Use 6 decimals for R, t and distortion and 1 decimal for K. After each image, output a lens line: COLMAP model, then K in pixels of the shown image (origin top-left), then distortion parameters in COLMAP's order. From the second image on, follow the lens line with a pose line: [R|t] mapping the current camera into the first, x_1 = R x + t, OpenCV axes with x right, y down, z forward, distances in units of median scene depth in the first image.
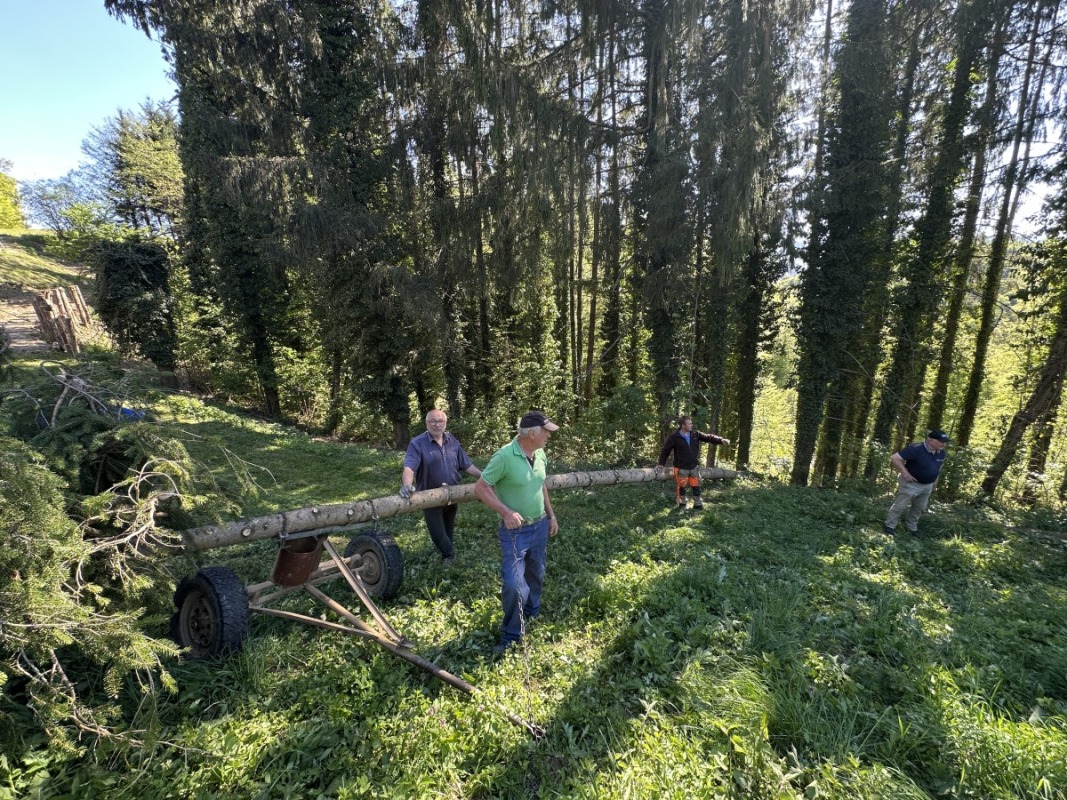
lens RADIAL K [[428.4, 0, 533.6], [0, 428.4, 399.7], [0, 0, 1]] dist [0.000234, 0.000355]
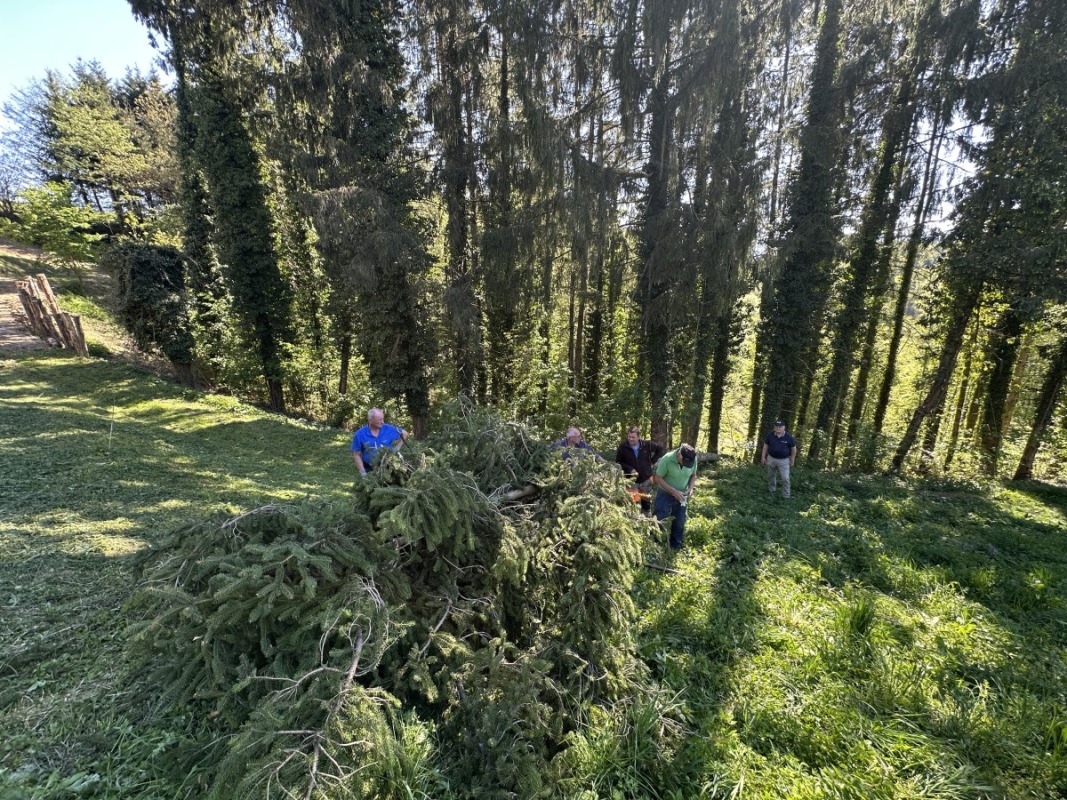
lens RADIAL K [[428.4, 0, 533.4], [0, 428.4, 400.5], [0, 0, 1]] dist [0.000234, 0.000355]
pose [[0.993203, -0.006946, 0.116187, -0.164889], [0.002472, 0.999251, 0.038608, -0.032790], [-0.116368, -0.038058, 0.992477, -0.141511]]
